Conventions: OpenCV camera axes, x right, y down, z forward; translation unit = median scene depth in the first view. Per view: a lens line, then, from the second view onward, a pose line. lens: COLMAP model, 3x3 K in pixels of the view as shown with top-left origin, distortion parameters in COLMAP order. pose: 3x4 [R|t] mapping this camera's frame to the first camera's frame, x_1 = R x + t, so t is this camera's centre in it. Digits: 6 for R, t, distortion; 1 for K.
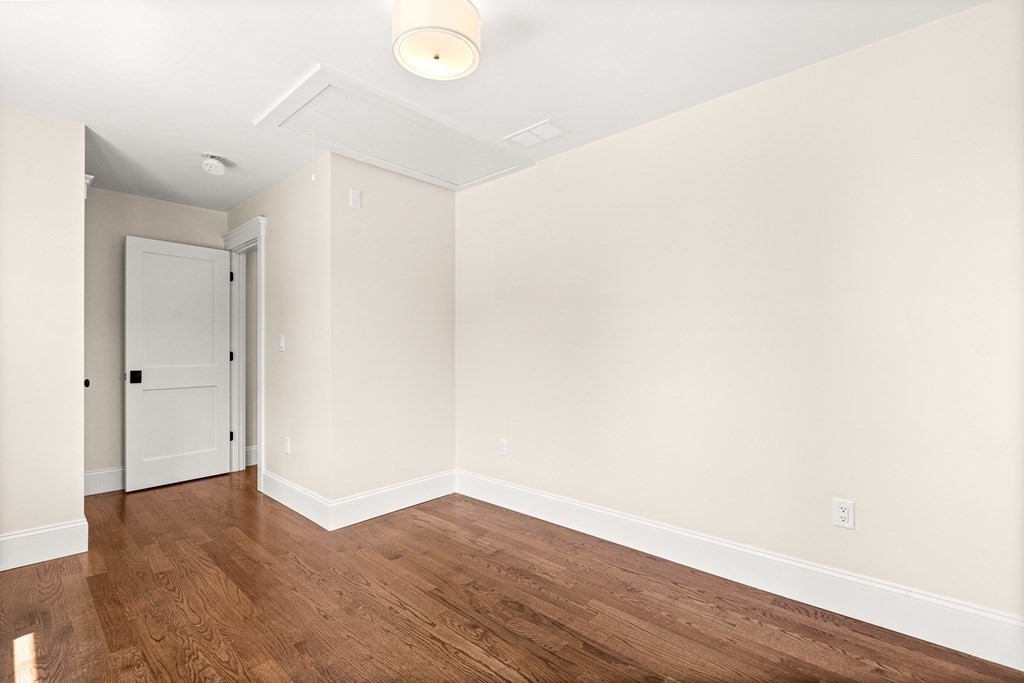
lens RADIAL K [[468.4, 0, 510.0], [0, 468.4, 339.0], [0, 0, 1]] dist [0.003243, -0.000447]
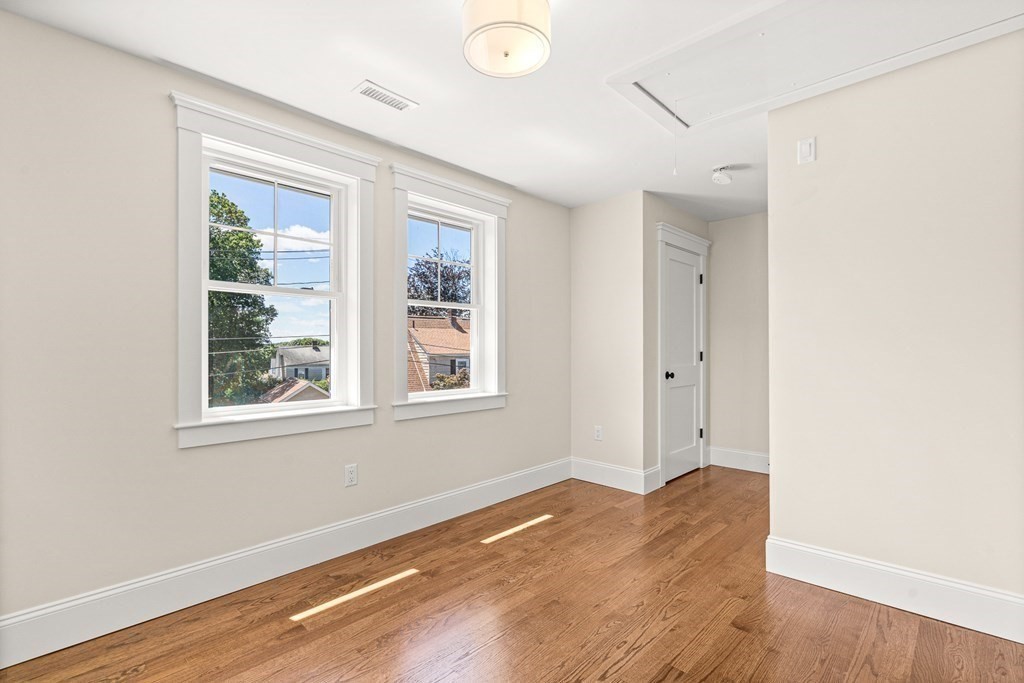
lens RADIAL K [[468.4, 0, 517.1], [0, 468.4, 348.3], [0, 0, 1]] dist [0.003243, -0.000447]
pose [[-0.006543, -0.004464, -0.999969, 0.605823], [0.020935, 0.999770, -0.004600, 0.014762], [0.999759, -0.020965, -0.006448, 0.769152]]
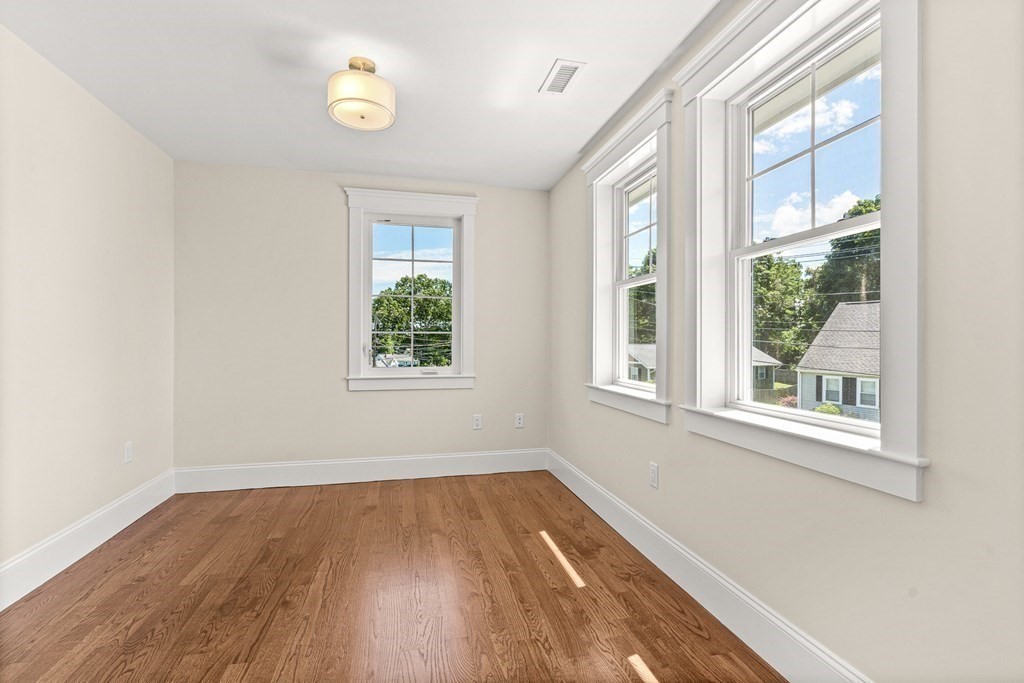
lens RADIAL K [[468.4, 0, 510.0], [0, 468.4, 343.9], [0, 0, 1]] dist [0.003243, -0.000447]
pose [[-0.827831, -0.002509, 0.560972, -0.933980], [-0.010580, 0.999882, -0.011141, 0.045975], [-0.560878, -0.015158, -0.827760, 1.397270]]
